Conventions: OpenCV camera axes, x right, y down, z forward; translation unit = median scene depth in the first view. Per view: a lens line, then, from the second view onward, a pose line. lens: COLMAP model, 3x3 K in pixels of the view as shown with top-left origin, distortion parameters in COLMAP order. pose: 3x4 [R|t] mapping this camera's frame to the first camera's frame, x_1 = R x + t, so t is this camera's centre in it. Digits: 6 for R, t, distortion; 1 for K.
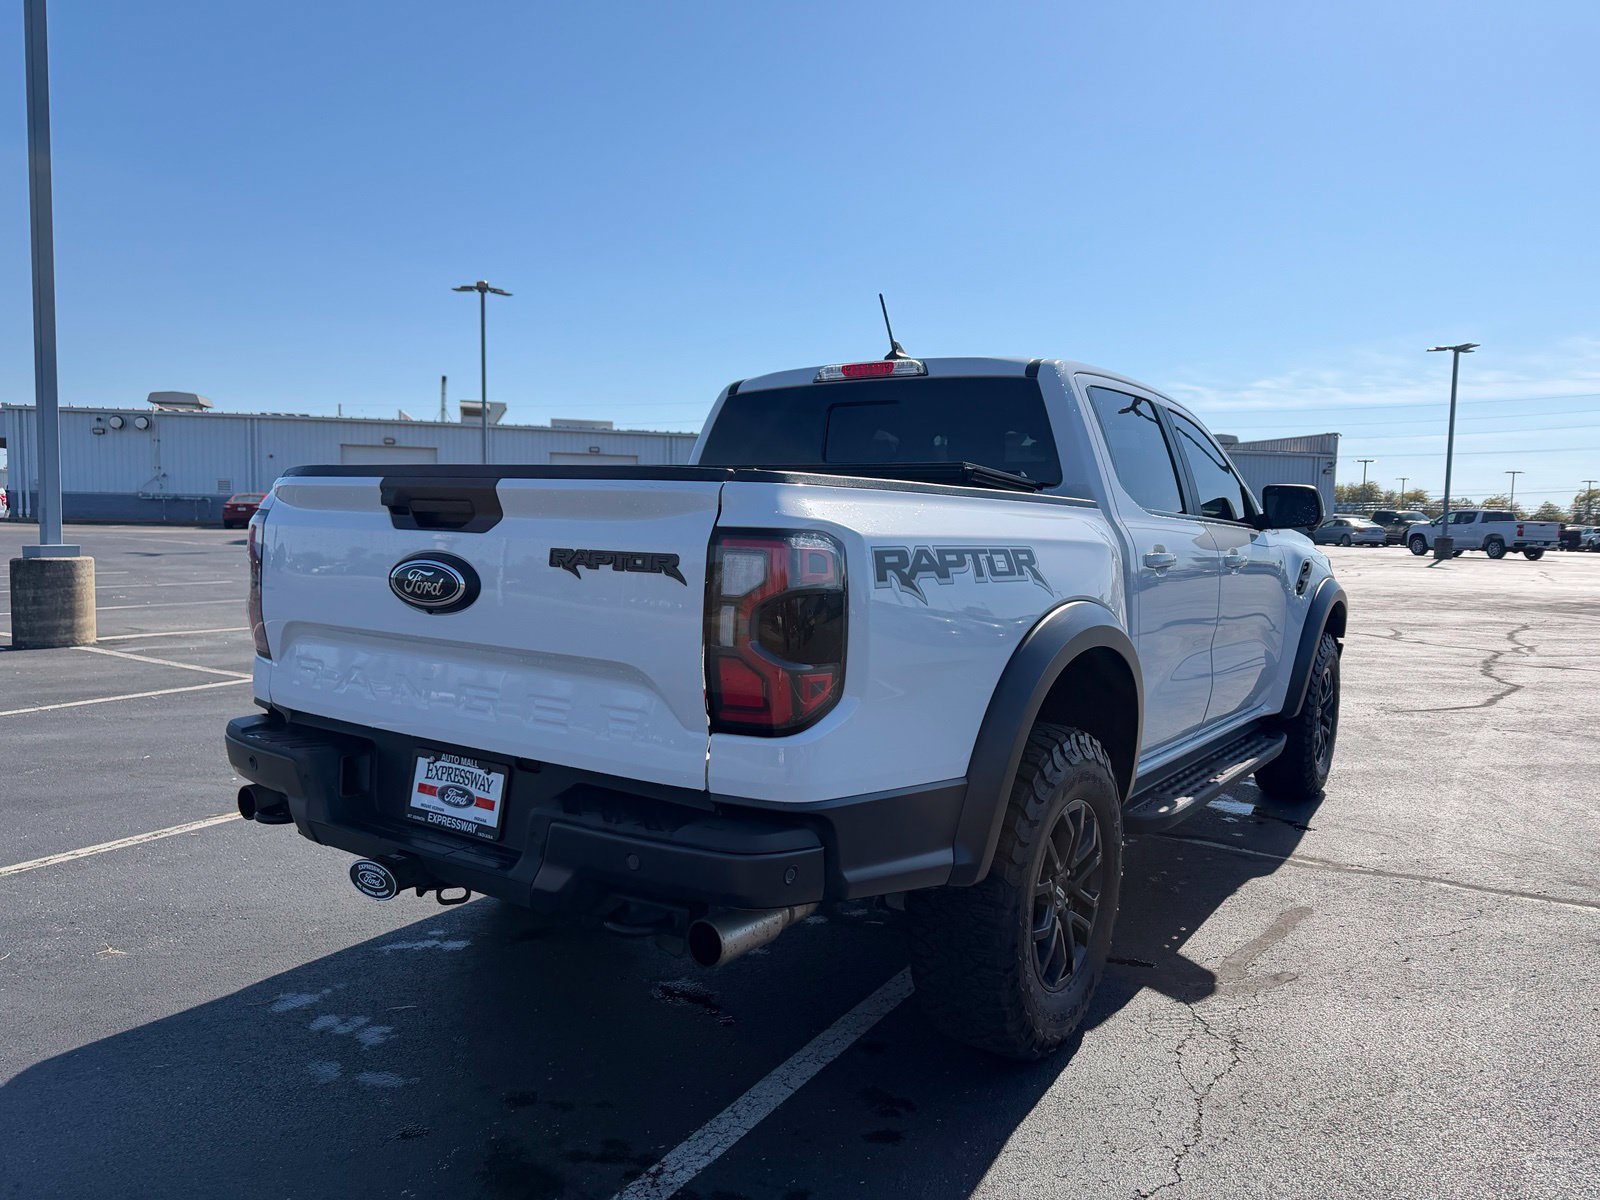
lens RADIAL K [[1123.9, 0, 787.6], [0, 1123.9, 623.5], [0, 0, 1]] dist [0.034615, -0.044463]
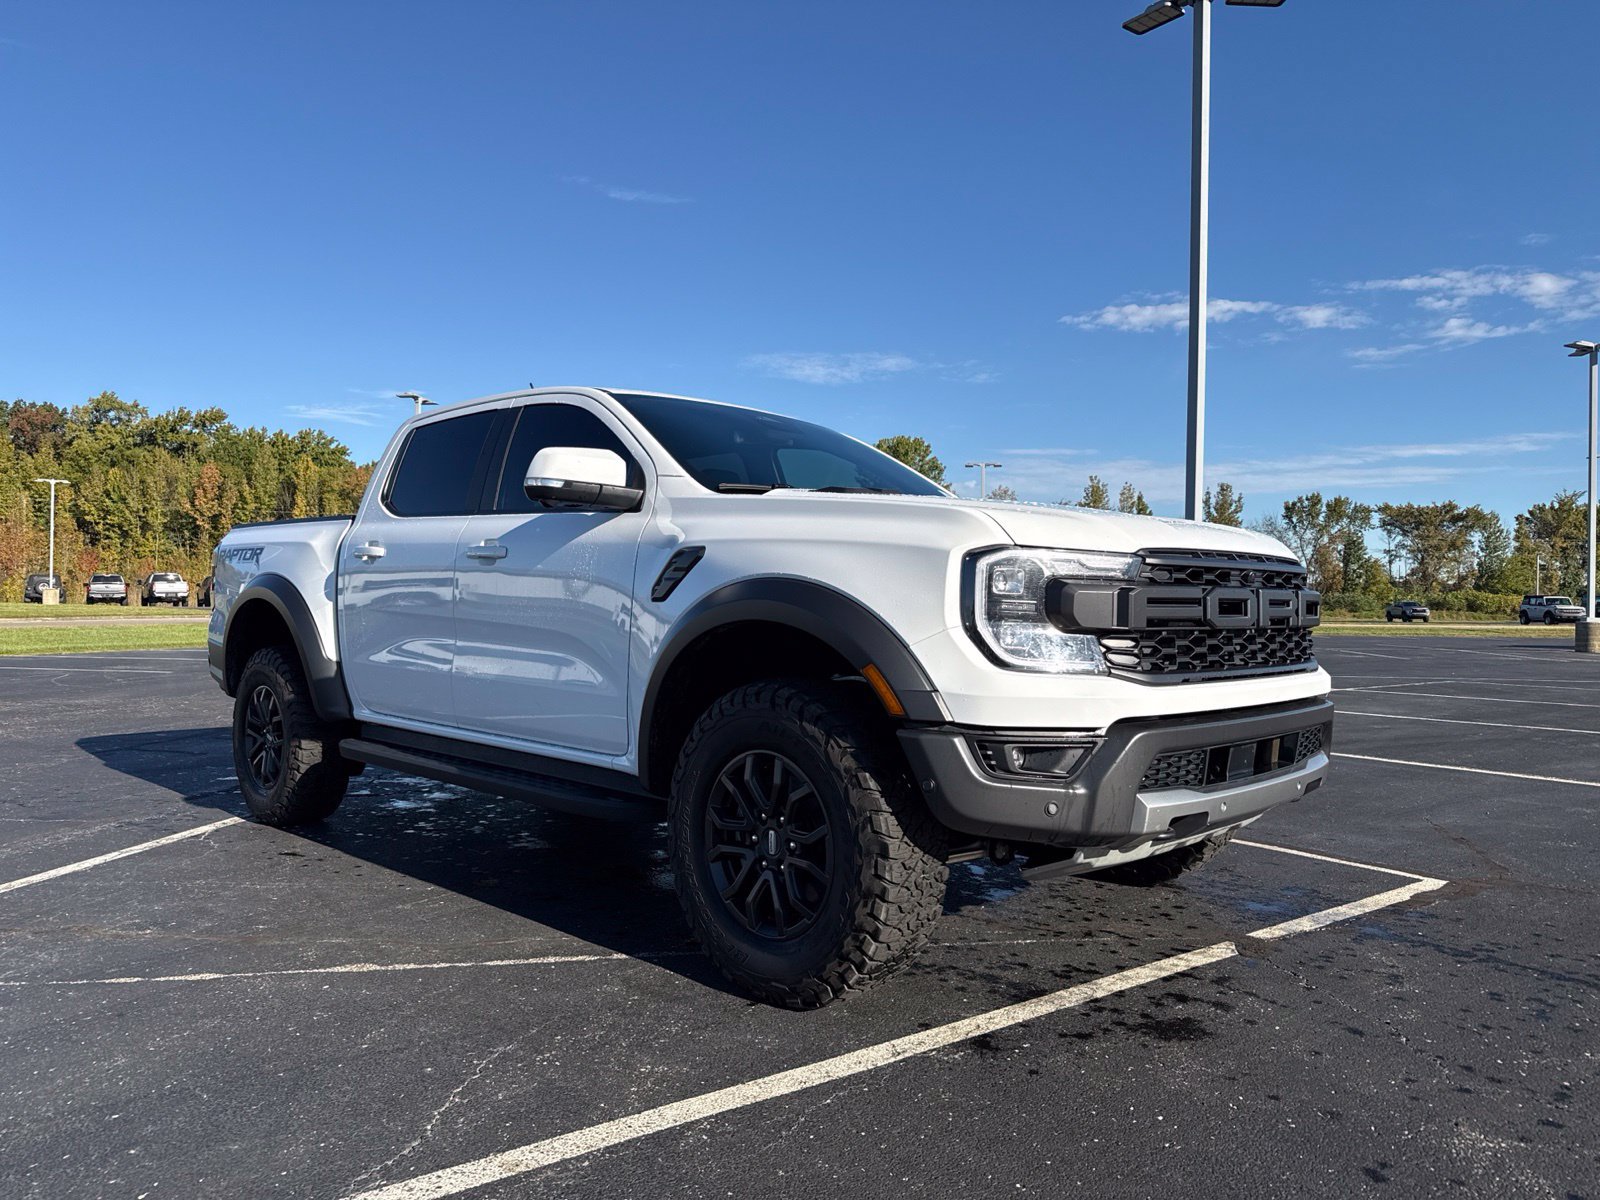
lens RADIAL K [[1123.9, 0, 799.2], [0, 1123.9, 602.8], [0, 0, 1]] dist [0.034615, -0.044463]
pose [[-0.162766, -0.026792, -0.986301, 2.192421], [-0.106678, 0.994249, -0.009403, -0.054978], [0.980881, 0.103686, -0.164688, 2.427070]]
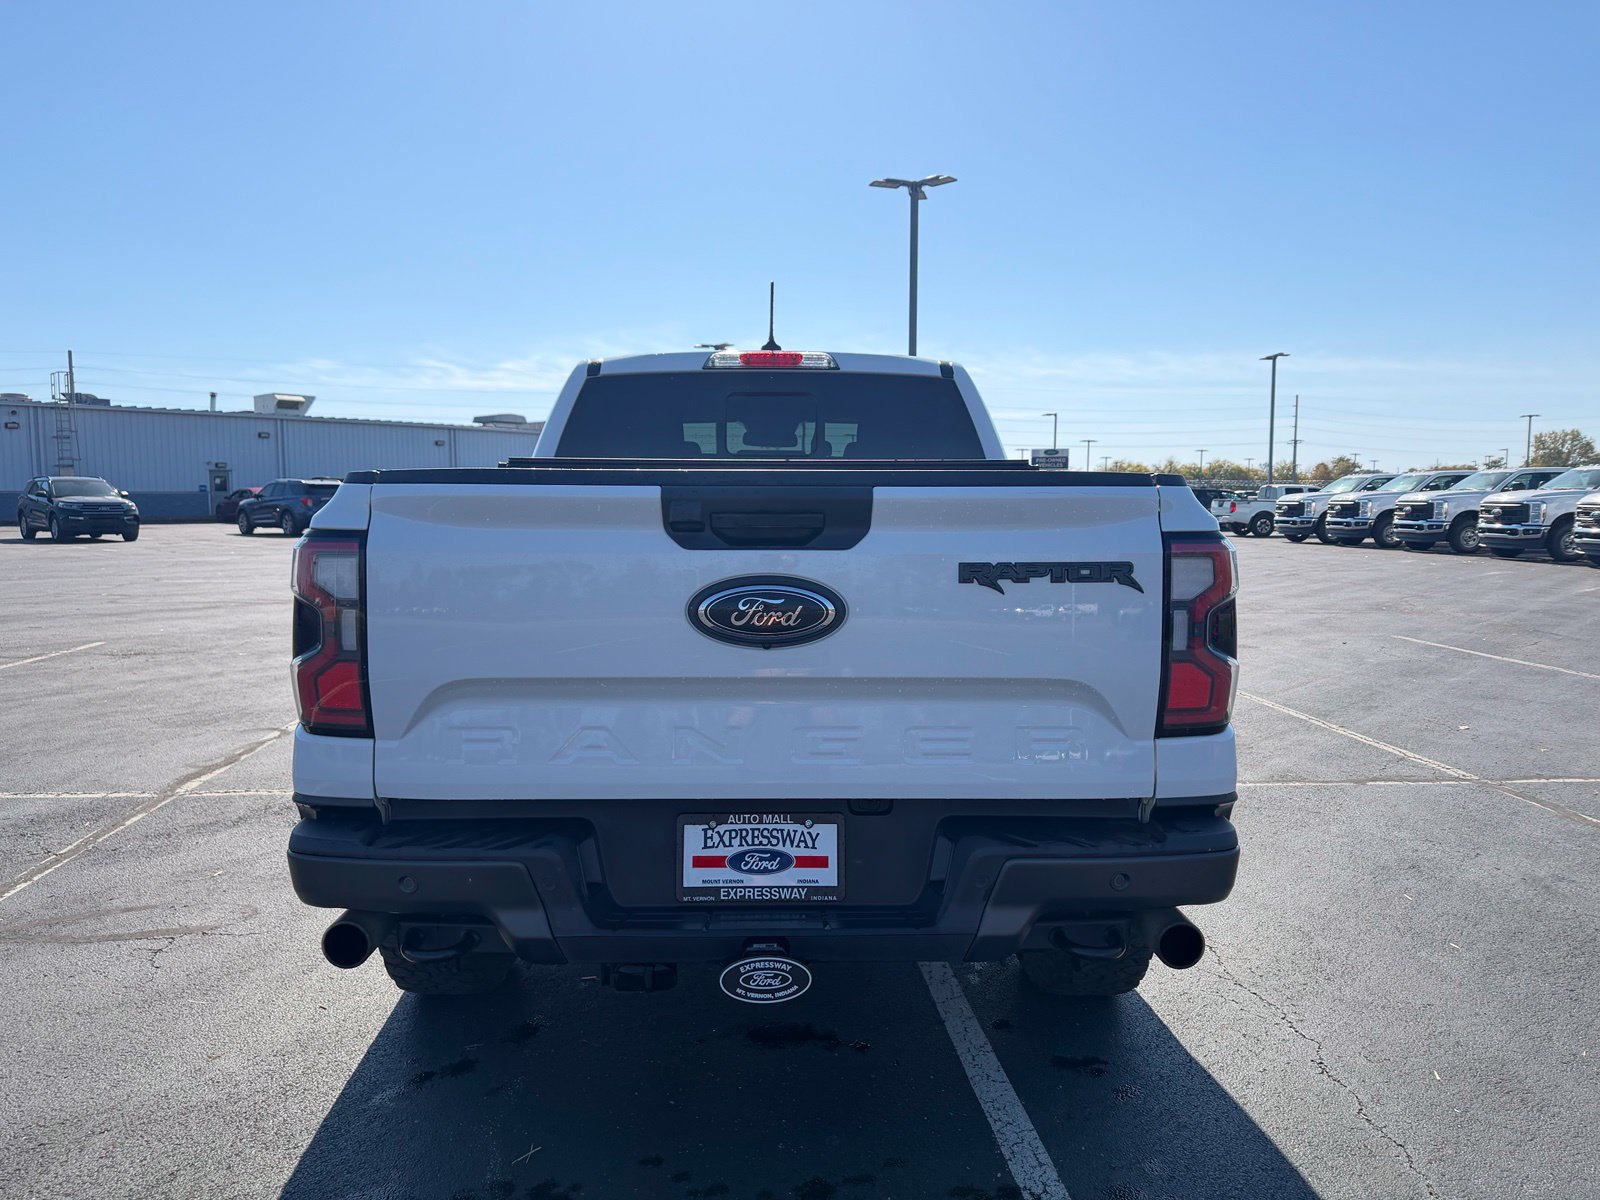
lens RADIAL K [[1123.9, 0, 778.8], [0, 1123.9, 613.6], [0, 0, 1]] dist [0.034615, -0.044463]
pose [[0.814829, -0.080120, 0.574138, -0.754142], [0.073160, 0.996697, 0.035257, -0.060693], [-0.575066, 0.013276, 0.817999, 0.301414]]
